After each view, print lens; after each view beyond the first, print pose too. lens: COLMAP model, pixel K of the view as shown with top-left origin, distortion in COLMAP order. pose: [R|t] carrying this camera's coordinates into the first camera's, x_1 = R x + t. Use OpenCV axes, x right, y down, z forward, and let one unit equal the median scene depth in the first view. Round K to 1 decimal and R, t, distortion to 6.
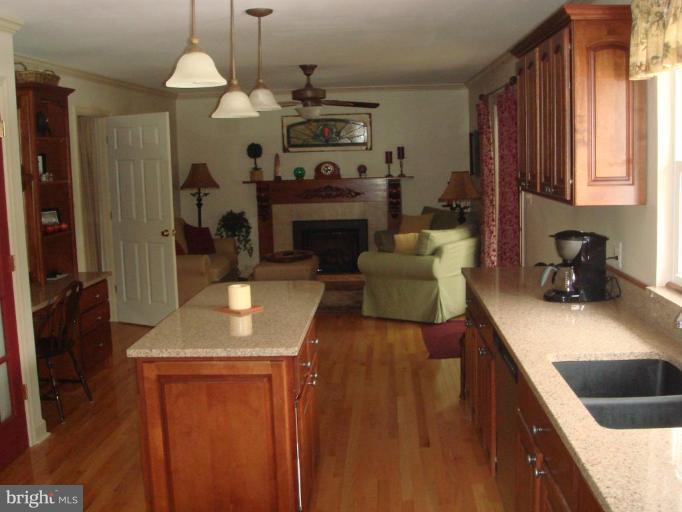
lens RADIAL K [[800.6, 0, 341.0], [0, 800.6, 256.0], [0, 0, 1]] dist [-0.170968, 0.209999]
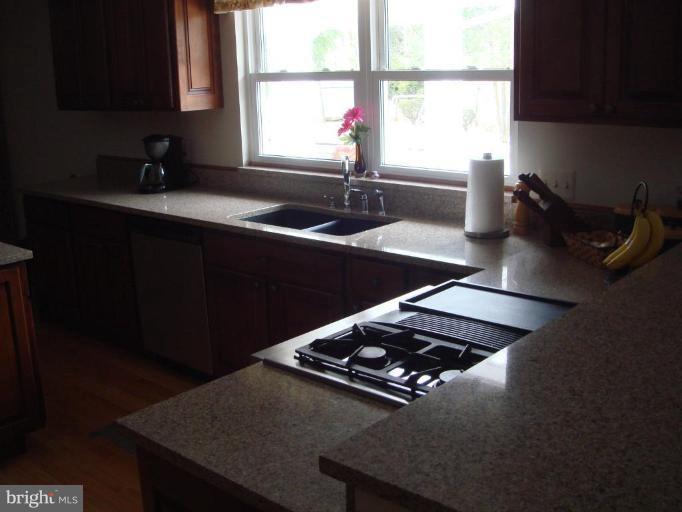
lens RADIAL K [[800.6, 0, 341.0], [0, 800.6, 256.0], [0, 0, 1]] dist [-0.170968, 0.209999]
pose [[0.625291, -0.186197, 0.757854, -0.182749], [0.120305, 0.982510, 0.142132, 0.005103], [-0.771063, 0.002300, 0.636755, -0.008536]]
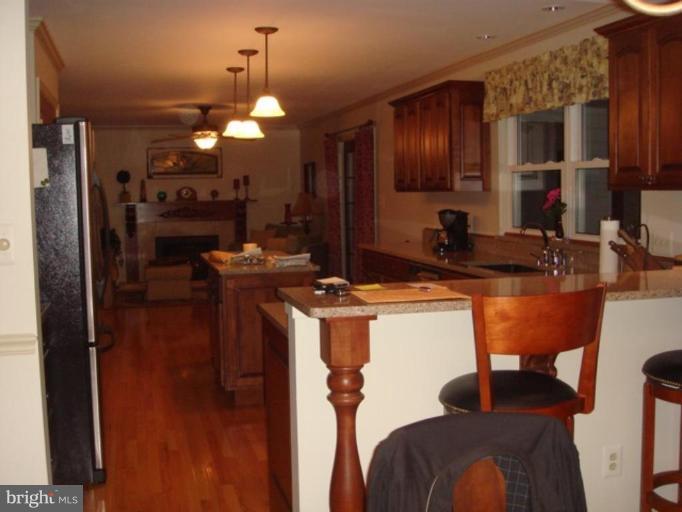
lens RADIAL K [[800.6, 0, 341.0], [0, 800.6, 256.0], [0, 0, 1]] dist [-0.170968, 0.209999]
pose [[0.951536, -0.009998, 0.307373, -0.163924], [0.027498, 0.998234, -0.052657, 0.054765], [-0.306304, 0.058558, 0.950131, -0.200115]]
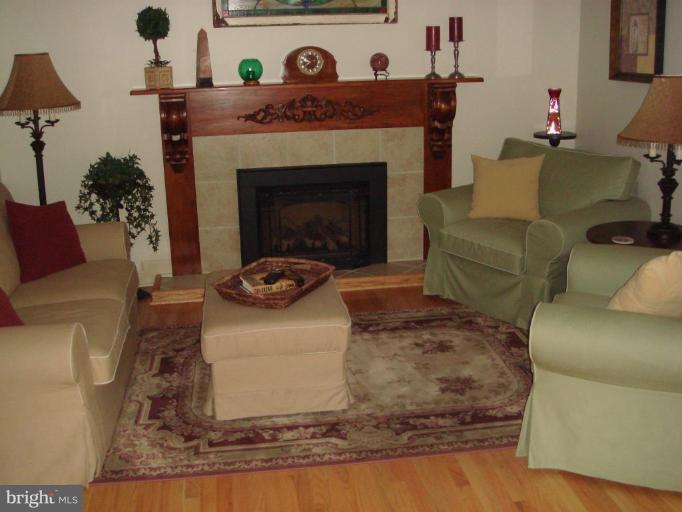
lens RADIAL K [[800.6, 0, 341.0], [0, 800.6, 256.0], [0, 0, 1]] dist [-0.170968, 0.209999]
pose [[0.980905, -0.047551, 0.188585, -0.094305], [0.020240, 0.989344, 0.144184, -0.062032], [-0.193432, -0.137614, 0.971415, 0.518697]]
